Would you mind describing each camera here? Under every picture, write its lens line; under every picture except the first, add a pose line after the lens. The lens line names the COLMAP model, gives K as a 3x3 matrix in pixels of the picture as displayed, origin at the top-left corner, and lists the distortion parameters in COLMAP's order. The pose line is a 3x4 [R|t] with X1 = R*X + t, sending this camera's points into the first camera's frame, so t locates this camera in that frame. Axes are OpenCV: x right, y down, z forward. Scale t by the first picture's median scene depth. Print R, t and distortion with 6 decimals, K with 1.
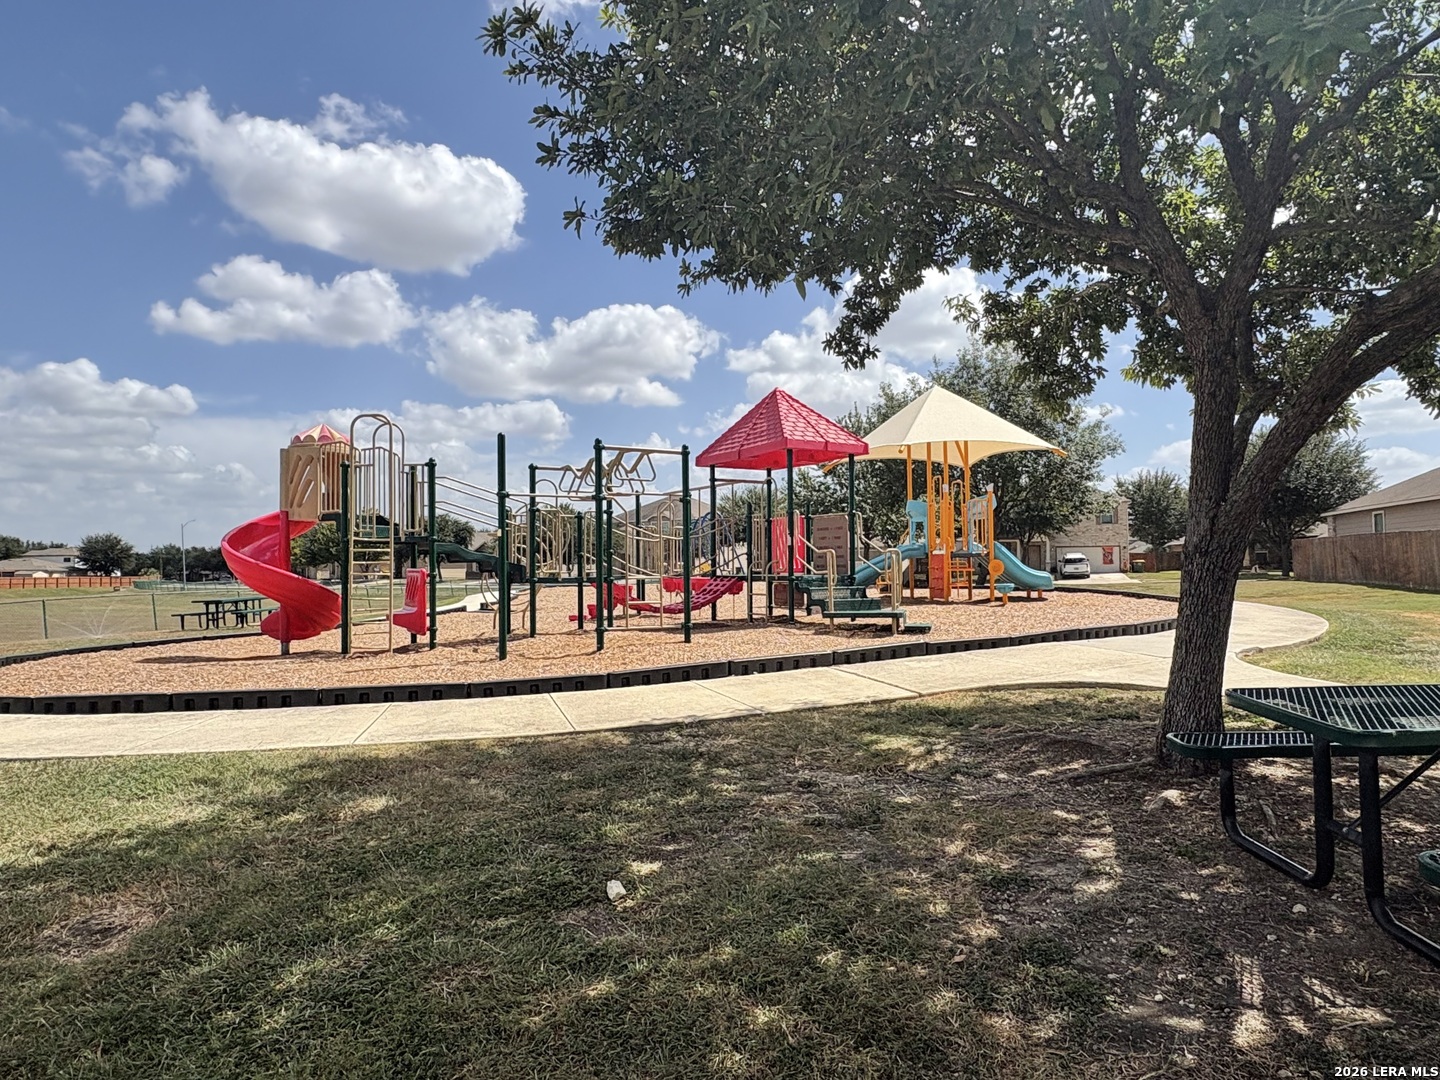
lens RADIAL K [[907.8, 0, 720.0], [0, 907.8, 540.0], [0, 0, 1]] dist [0.002041, -0.000424]
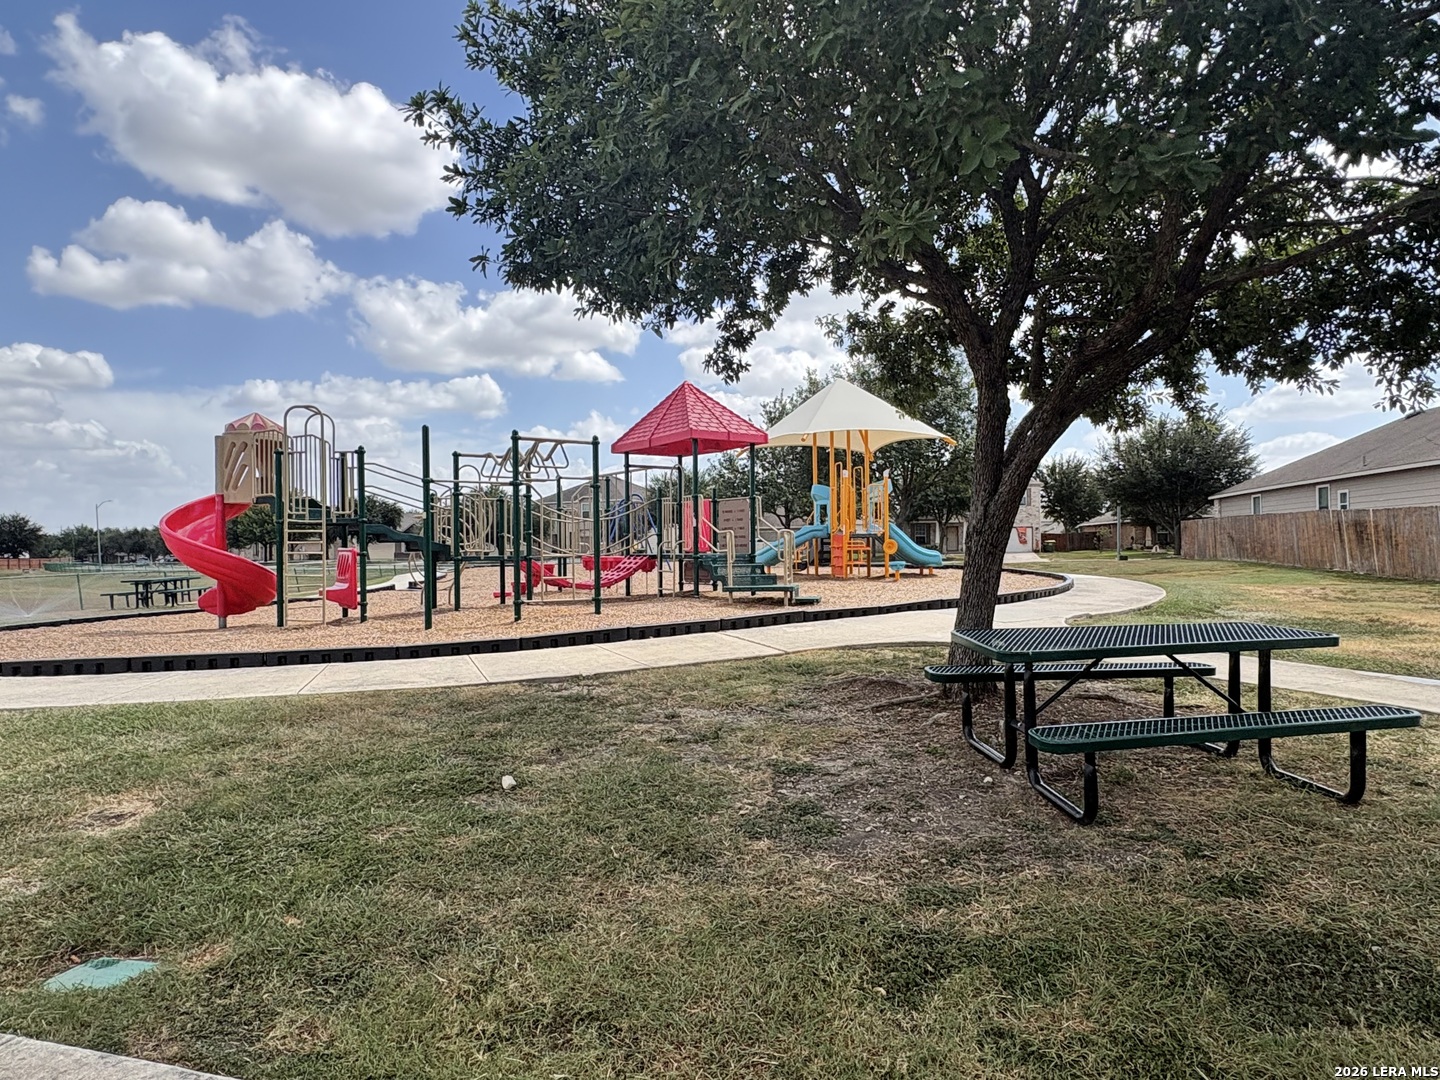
lens RADIAL K [[927.7, 0, 723.3], [0, 927.7, 549.3], [0, 0, 1]] dist [0.000317, 0.000227]
pose [[0.997736, -0.001686, 0.067234, 0.037182], [-0.000372, 0.999532, 0.030577, -0.000933], [-0.067254, -0.030533, 0.997269, -0.128640]]
